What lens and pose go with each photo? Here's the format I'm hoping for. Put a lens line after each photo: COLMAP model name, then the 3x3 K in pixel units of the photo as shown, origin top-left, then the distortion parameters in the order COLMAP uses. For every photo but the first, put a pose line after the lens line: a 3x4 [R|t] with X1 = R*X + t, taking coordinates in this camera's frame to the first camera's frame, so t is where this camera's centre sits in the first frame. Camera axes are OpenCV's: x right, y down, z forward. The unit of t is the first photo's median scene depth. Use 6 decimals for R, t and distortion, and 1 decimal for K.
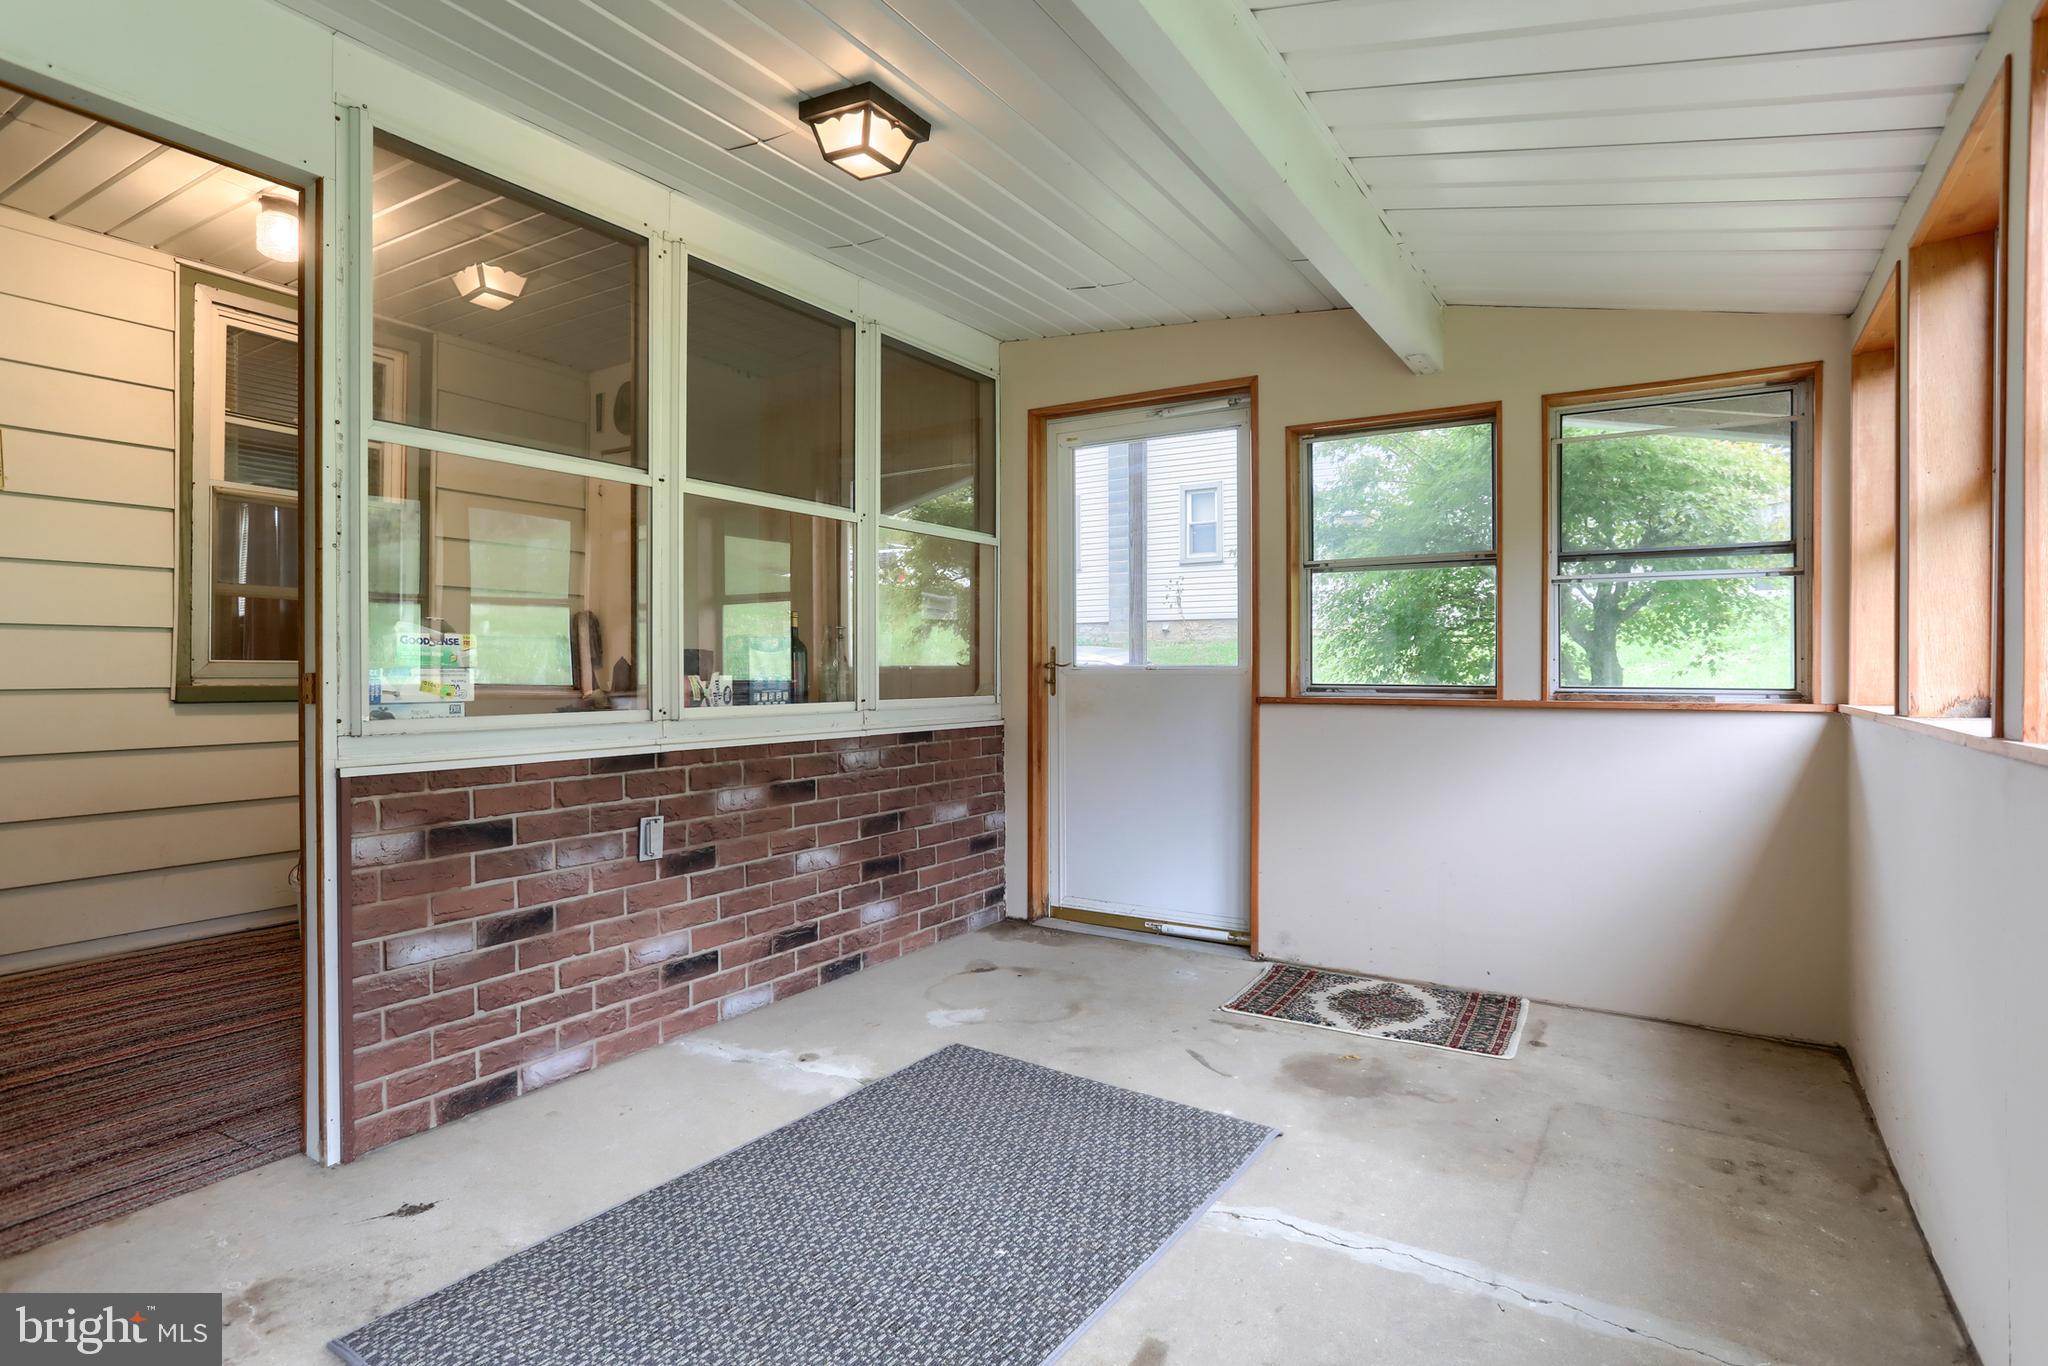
lens RADIAL K [[1023.5, 0, 1020.2], [0, 1023.5, 660.1], [0, 0, 1]] dist [-0.052030, 0.032139]
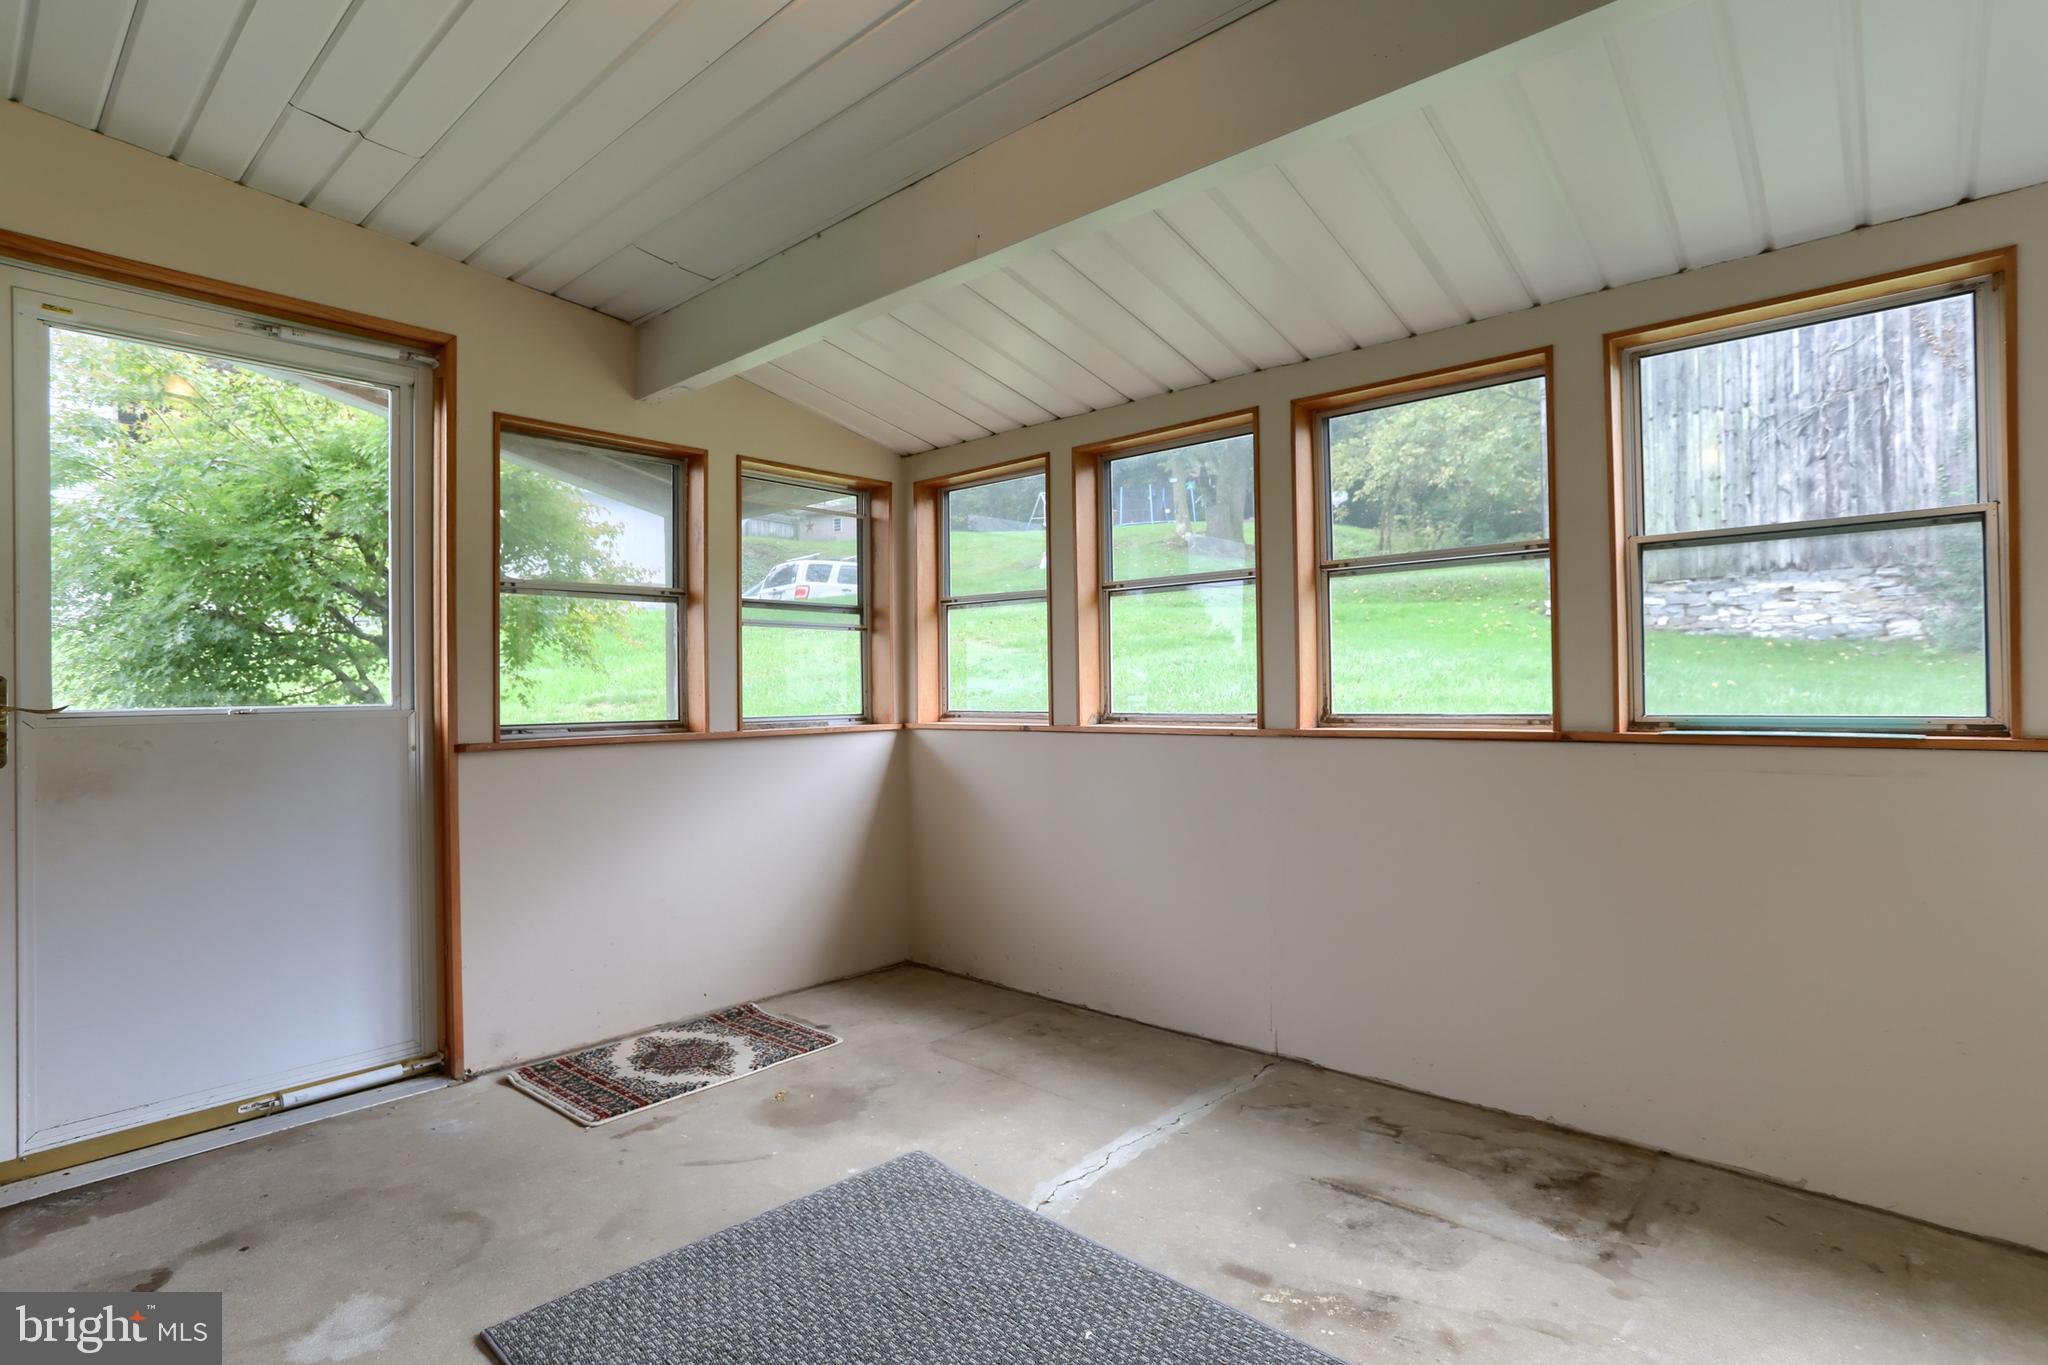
lens RADIAL K [[1020.4, 0, 1045.0], [0, 1020.4, 678.7], [0, 0, 1]] dist [-0.077701, 0.044571]
pose [[0.153800, 0.008295, 0.988067, -0.555367], [0.009104, 0.999910, -0.009811, -0.003440], [-0.988060, 0.010505, 0.153710, 0.533131]]
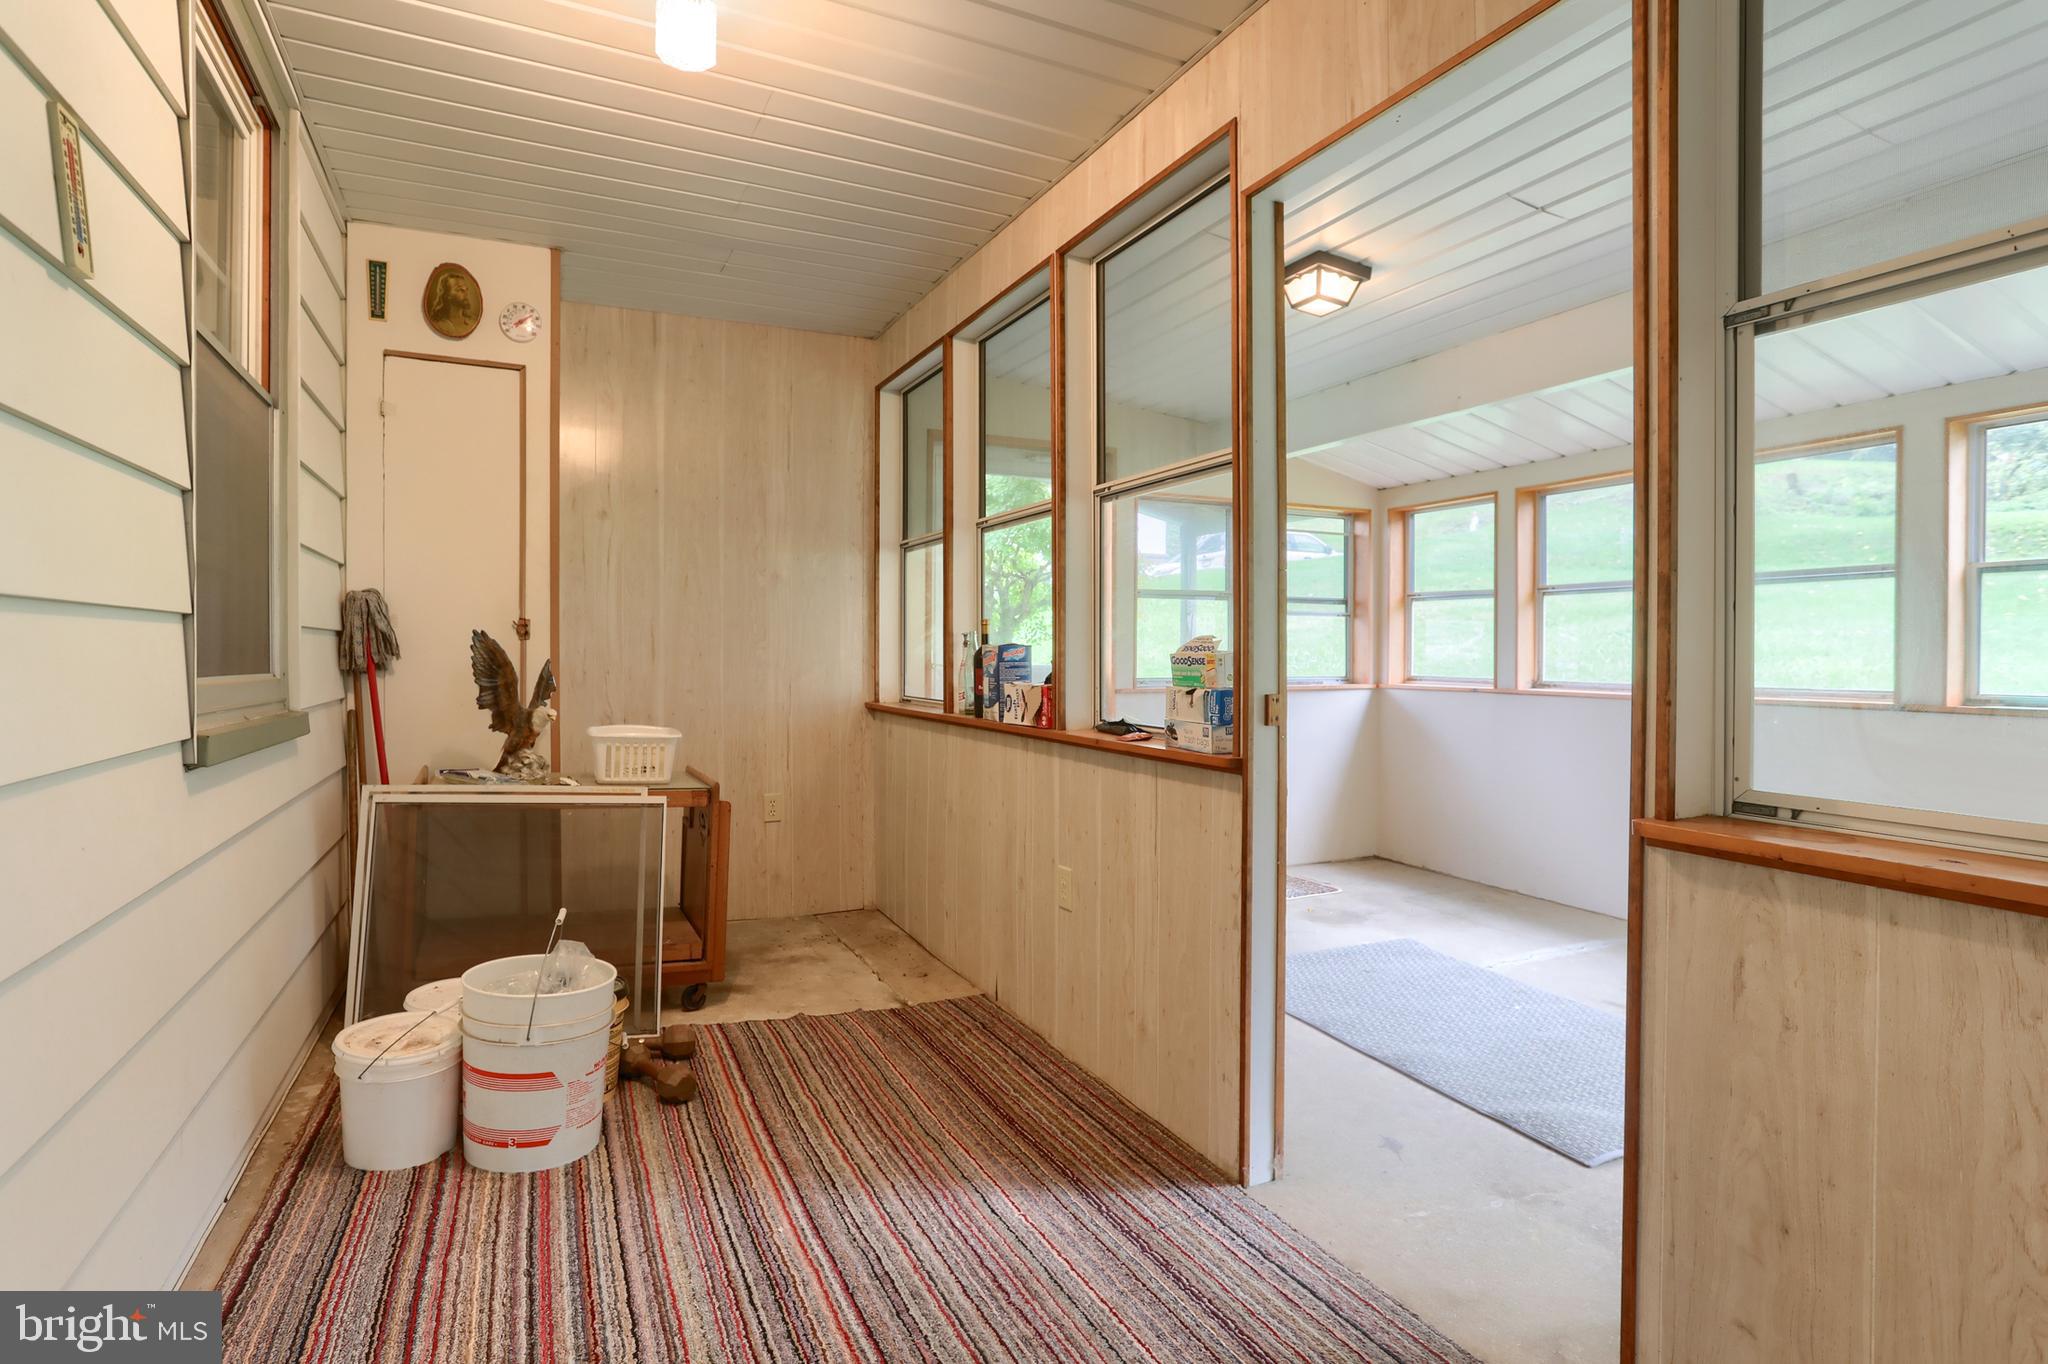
lens RADIAL K [[1023.5, 0, 1020.2], [0, 1023.5, 659.1], [0, 0, 1]] dist [-0.052030, 0.032139]
pose [[0.540213, -0.006513, 0.841503, -1.176262], [-0.006422, 0.999909, 0.011861, -0.022826], [-0.841504, -0.011812, 0.540122, 0.469989]]
